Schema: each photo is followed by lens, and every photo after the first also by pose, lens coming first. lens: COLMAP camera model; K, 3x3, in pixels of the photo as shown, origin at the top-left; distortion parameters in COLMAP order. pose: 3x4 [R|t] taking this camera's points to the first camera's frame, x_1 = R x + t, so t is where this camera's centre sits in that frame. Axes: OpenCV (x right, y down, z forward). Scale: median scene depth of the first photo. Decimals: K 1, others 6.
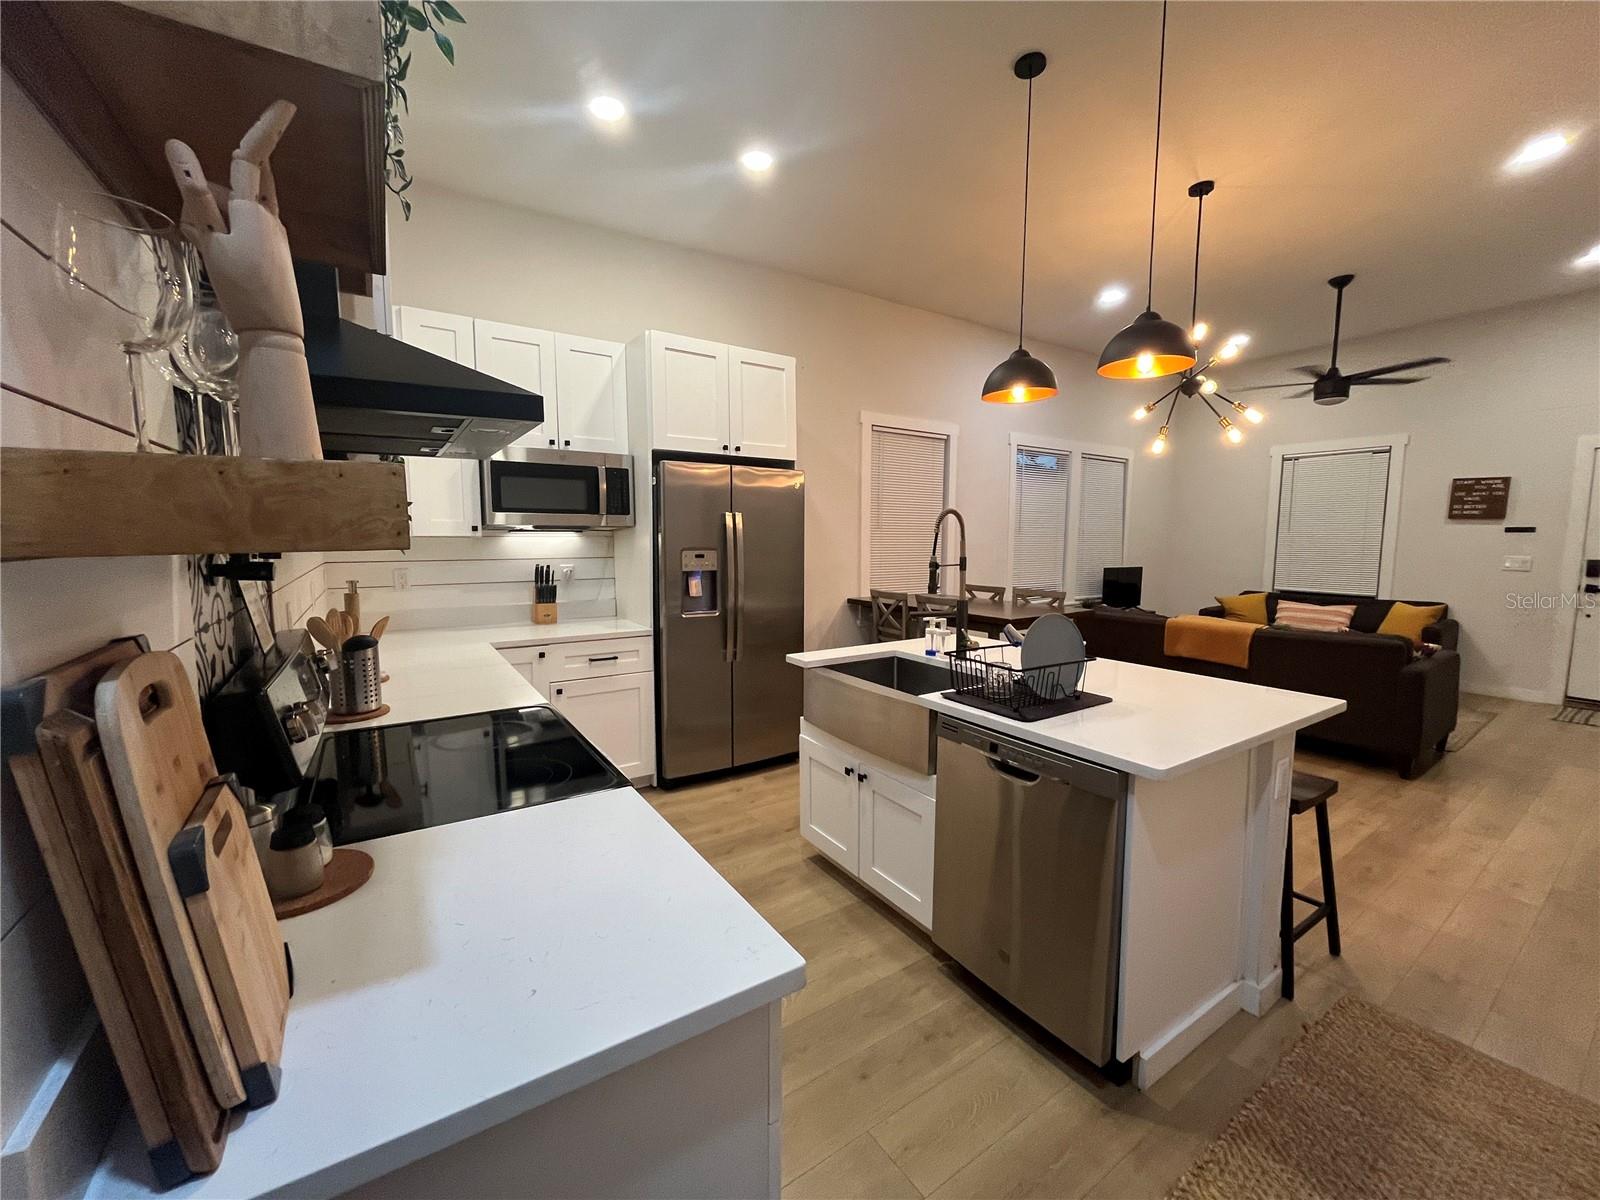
lens RADIAL K [[645.4, 0, 800.0], [0, 645.4, 600.0], [0, 0, 1]] dist [-0.002361, -0.000463]
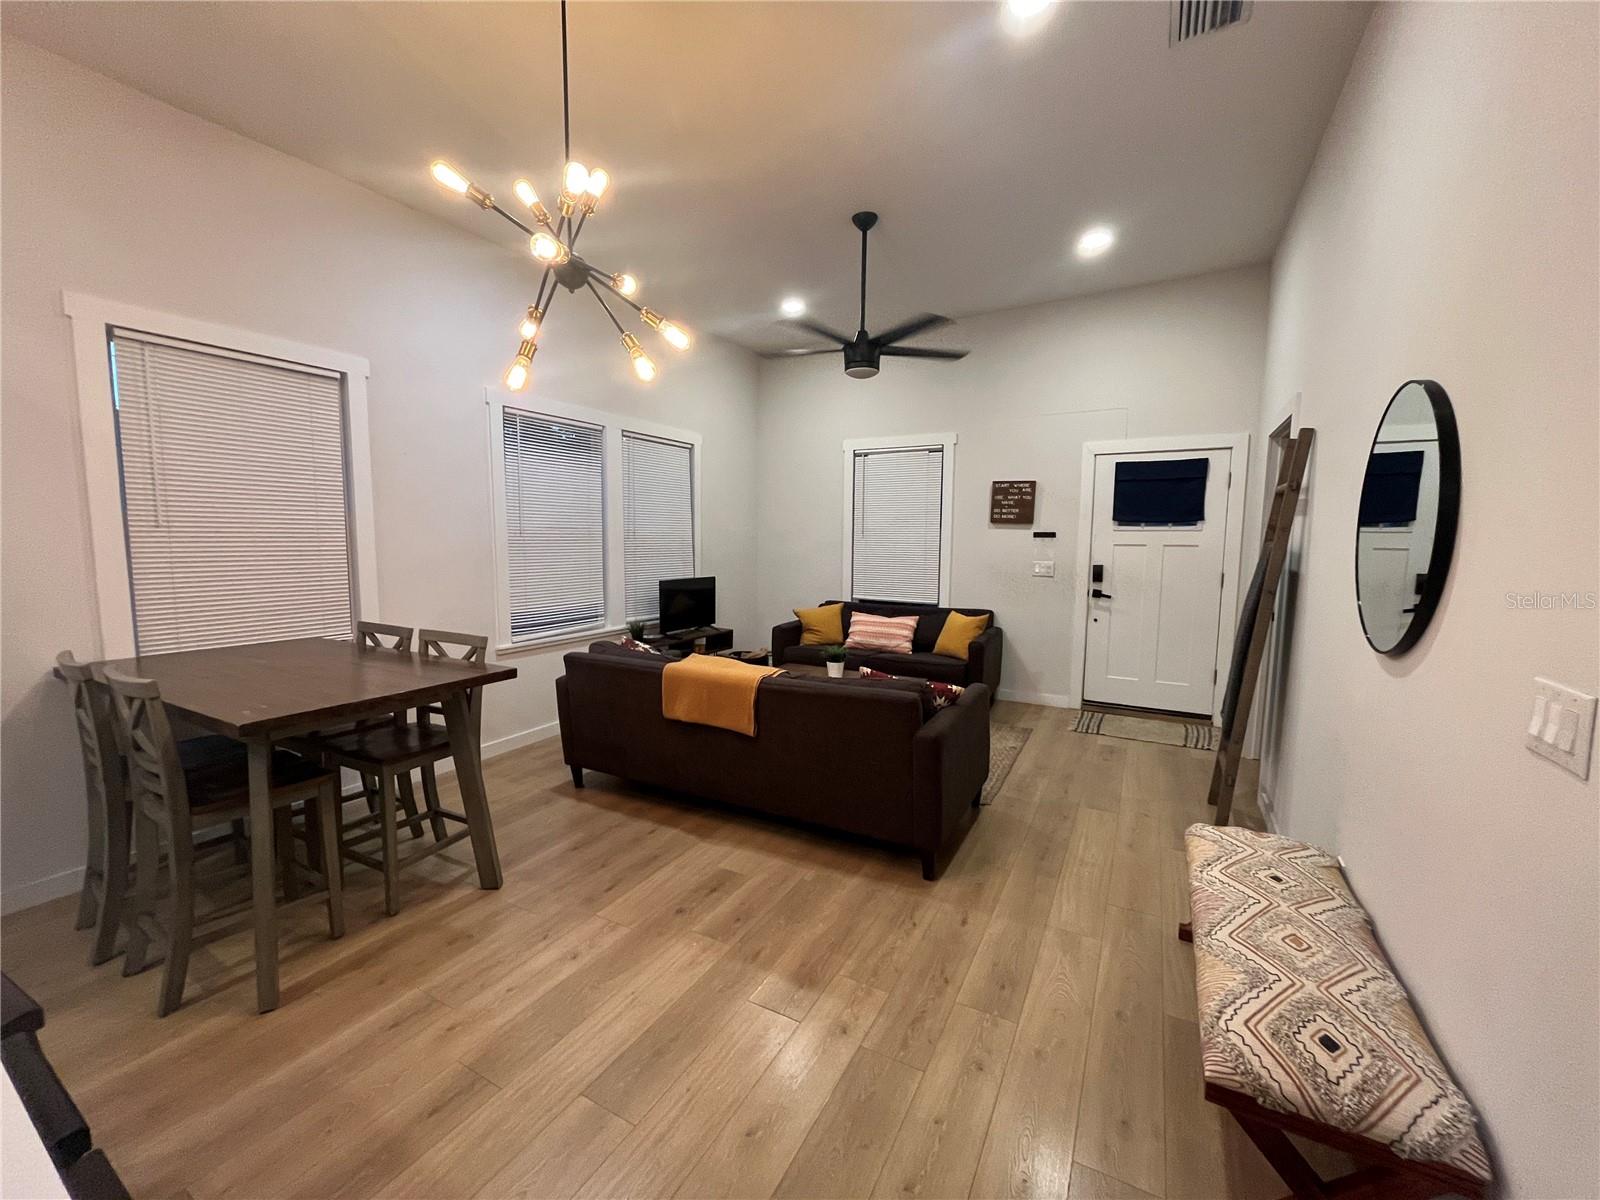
lens RADIAL K [[645.4, 0, 800.0], [0, 645.4, 600.0], [0, 0, 1]] dist [-0.002361, -0.000463]
pose [[0.895613, -0.039614, 0.443066, 0.511063], [0.038348, 0.999195, 0.011820, -0.053184], [-0.443178, 0.006405, 0.896411, 0.418459]]
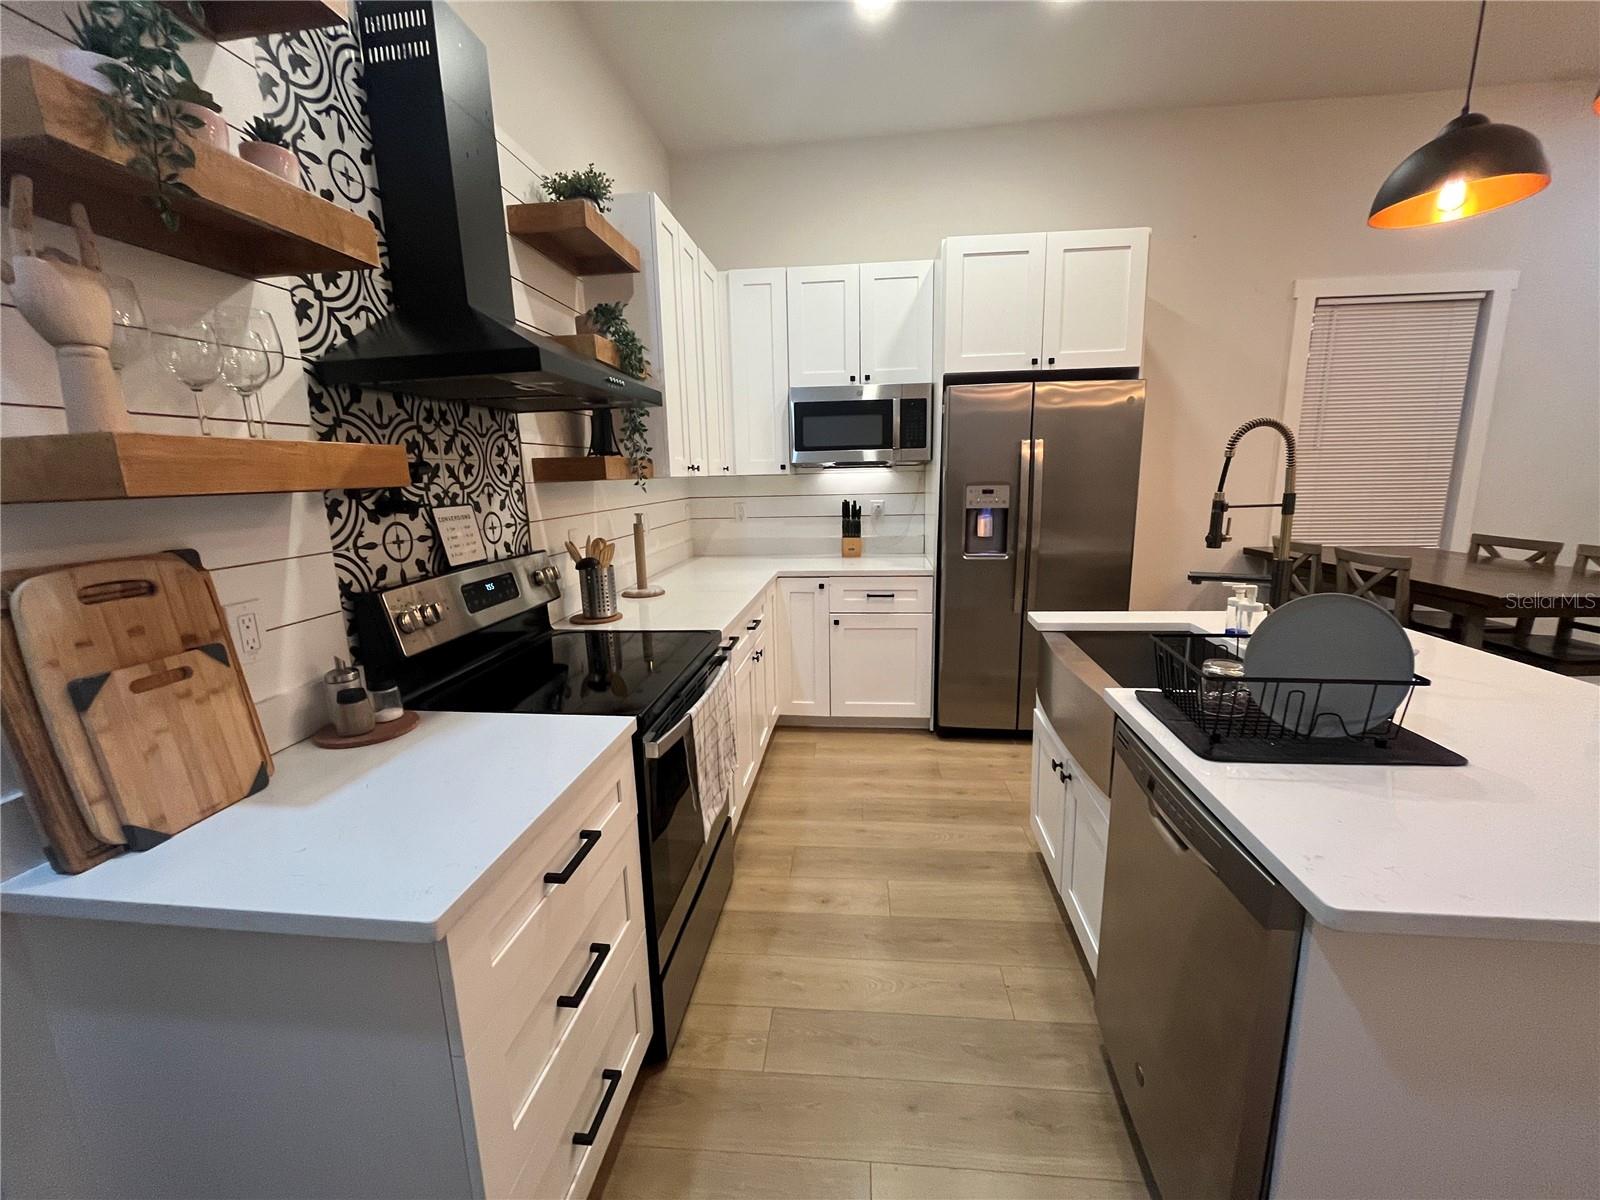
lens RADIAL K [[645.4, 0, 800.0], [0, 645.4, 600.0], [0, 0, 1]] dist [-0.002361, -0.000463]
pose [[0.770597, 0.103251, -0.628904, 0.210896], [-0.038883, 0.992568, 0.115312, -0.011527], [0.636136, -0.064405, 0.768884, 0.134384]]
